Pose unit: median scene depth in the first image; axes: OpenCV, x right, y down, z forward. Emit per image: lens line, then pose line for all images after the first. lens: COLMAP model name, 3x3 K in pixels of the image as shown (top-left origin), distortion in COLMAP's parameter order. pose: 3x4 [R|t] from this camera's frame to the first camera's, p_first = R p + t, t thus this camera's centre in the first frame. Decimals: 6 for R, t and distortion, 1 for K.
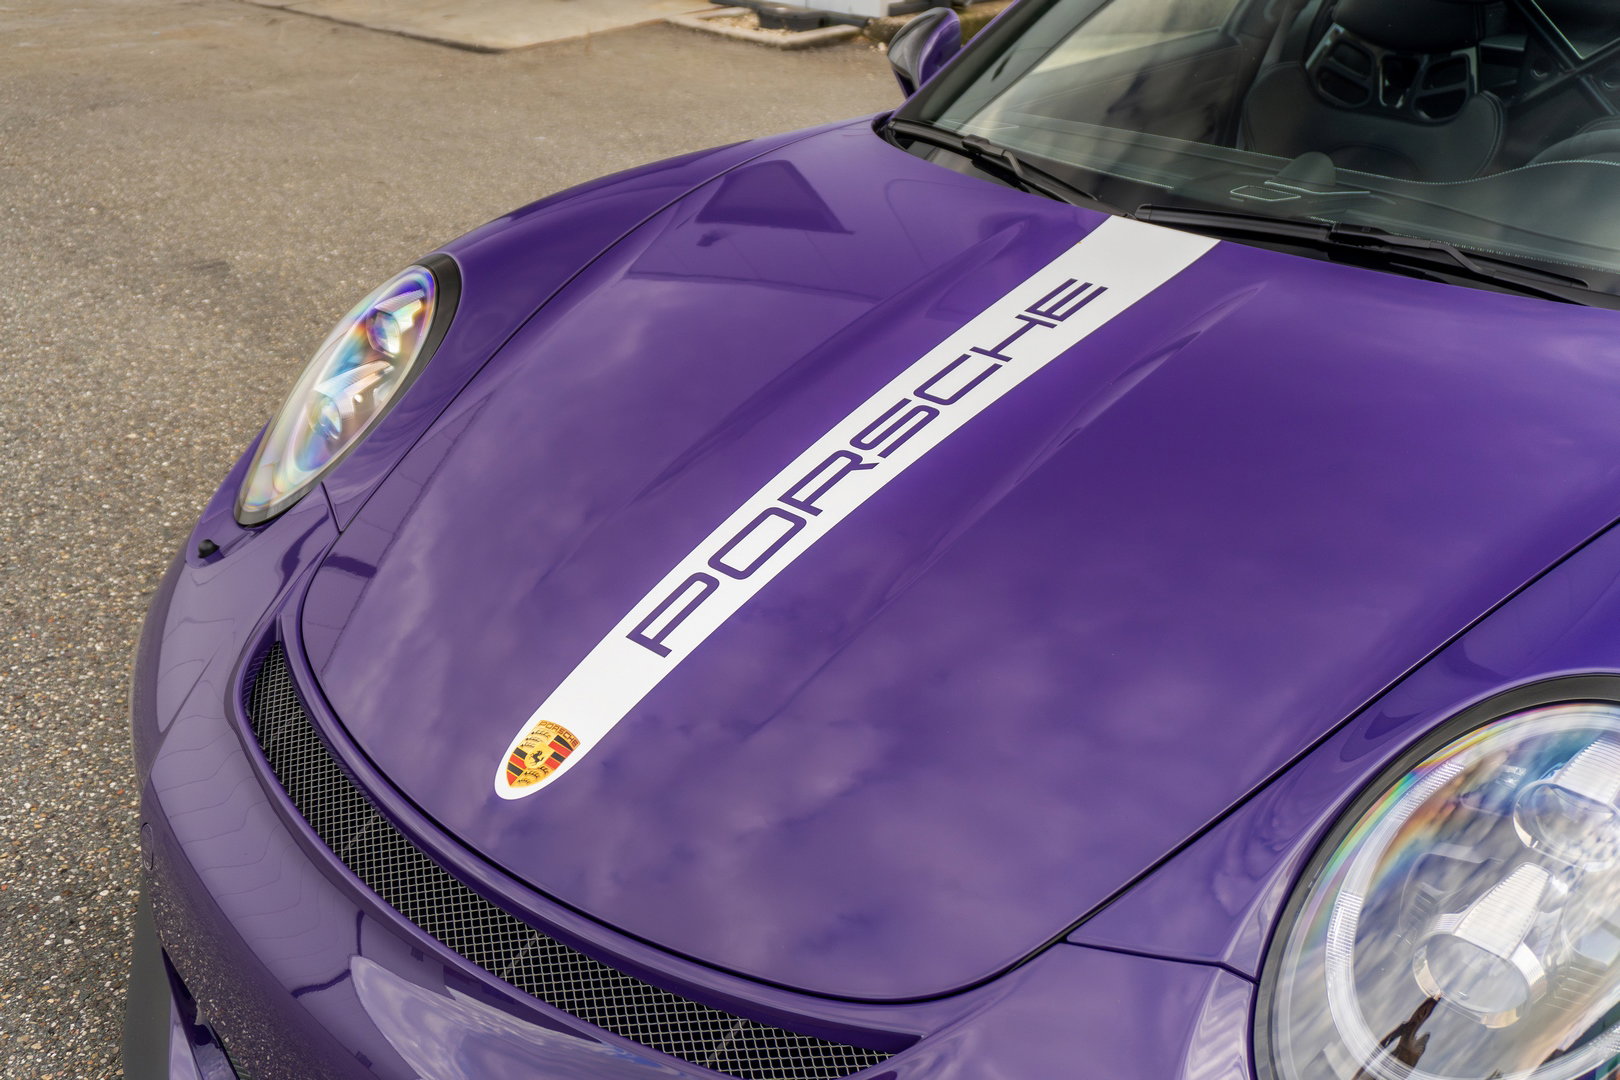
lens RADIAL K [[1519.8, 0, 804.4], [0, 1519.8, 546.8], [0, 0, 1]] dist [0.001879, 0.000000]
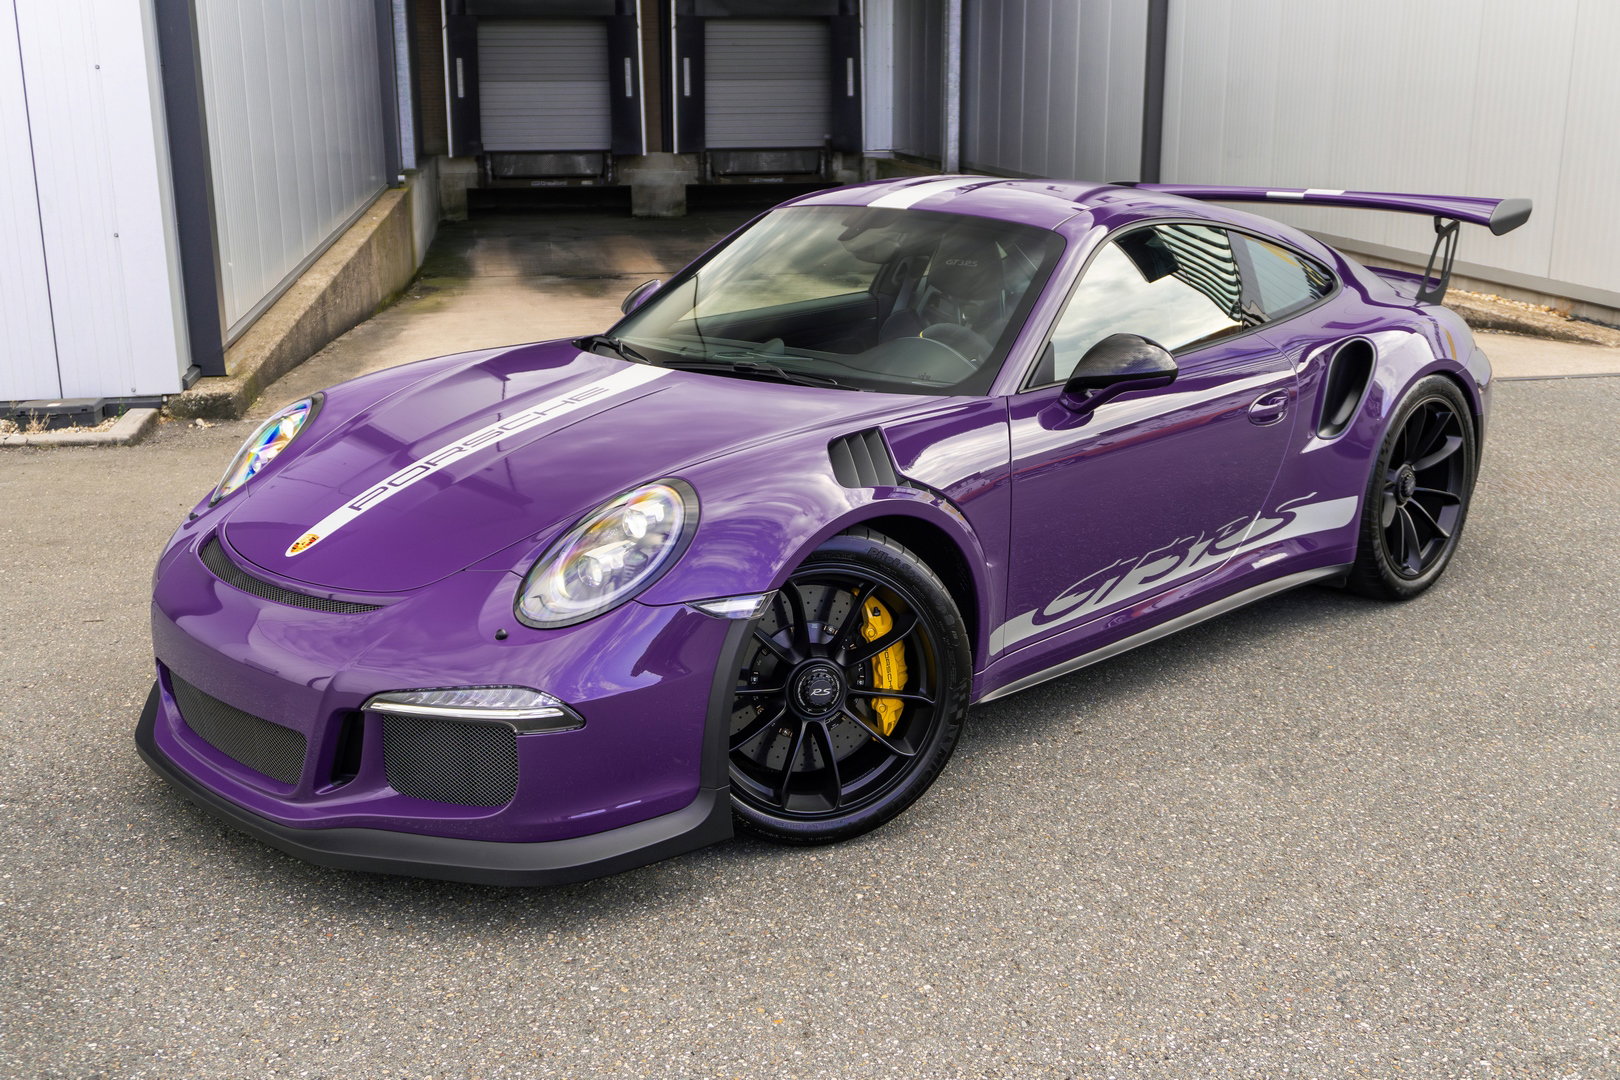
lens RADIAL K [[1719.5, 0, 811.7], [0, 1719.5, 524.7], [0, 0, 1]] dist [-0.023348, 0.000000]
pose [[0.996840, -0.013951, -0.078206, 0.189222], [-0.003374, 0.976137, -0.217128, 0.153090], [0.079369, 0.216706, 0.973005, -0.366229]]
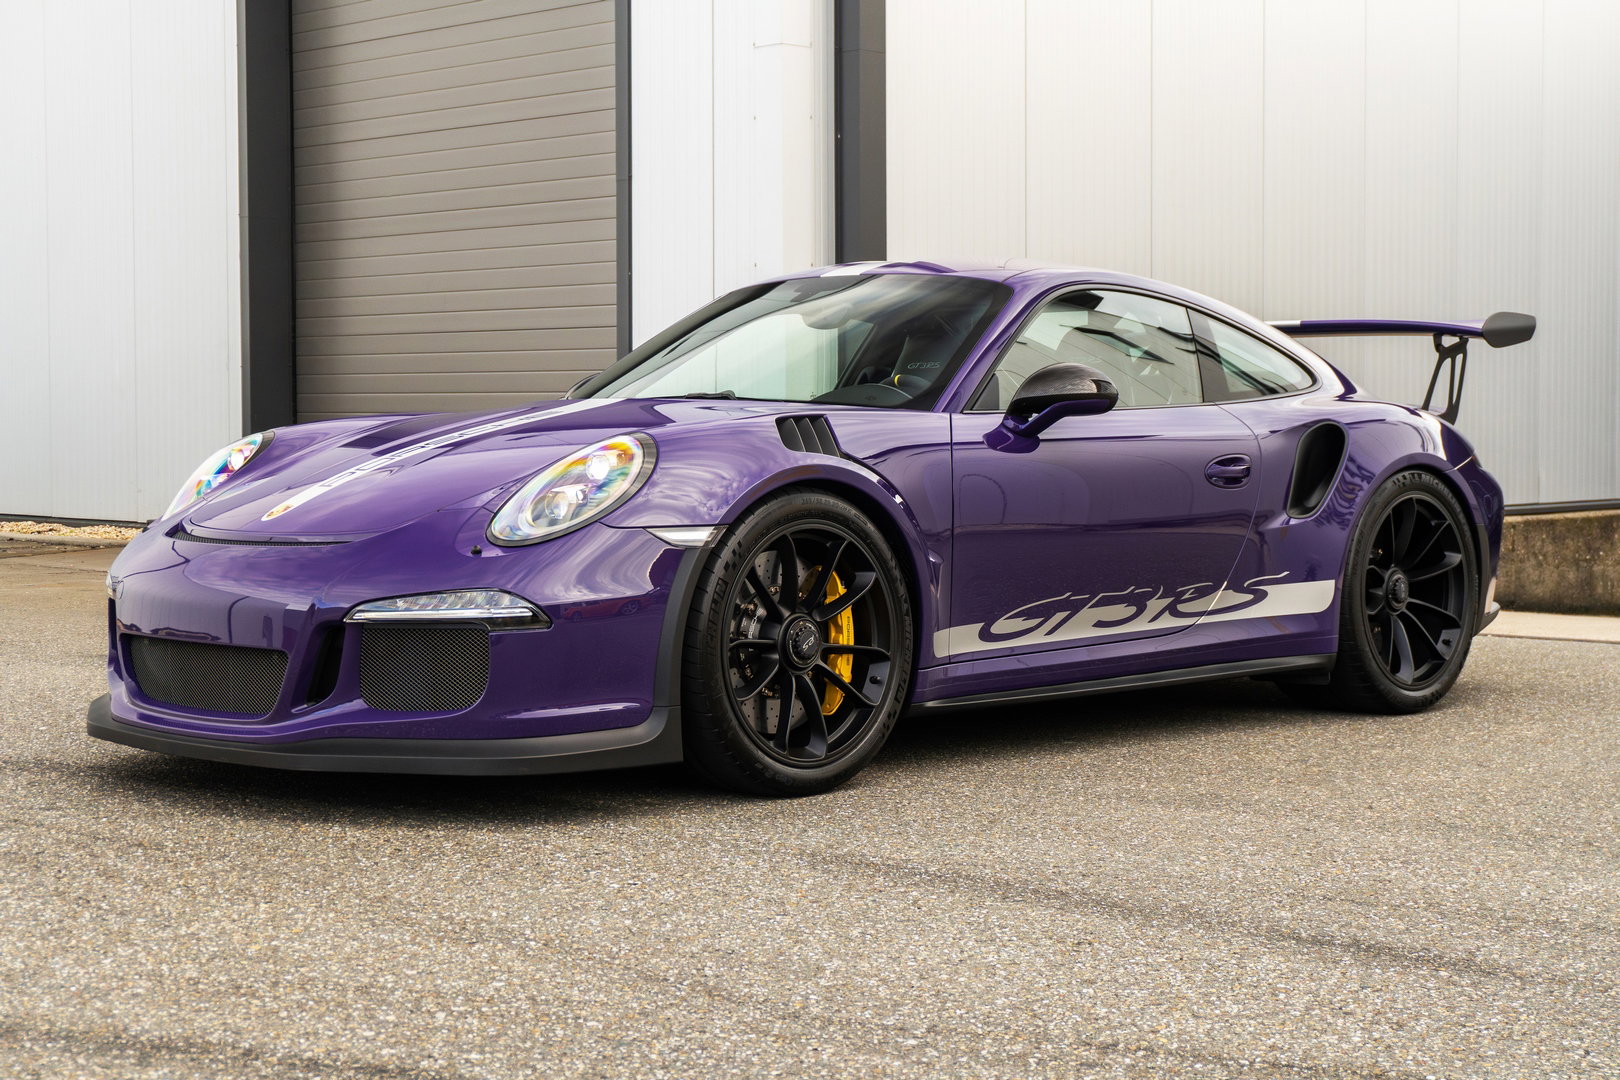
lens RADIAL K [[2657.9, 0, 822.5], [0, 2657.9, 555.7], [0, 0, 1]] dist [0.062771, 0.000000]
pose [[0.998325, -0.028837, -0.050160, 0.213940], [0.005178, 0.907997, -0.418944, 0.454769], [0.057626, 0.417982, 0.906626, -0.664532]]
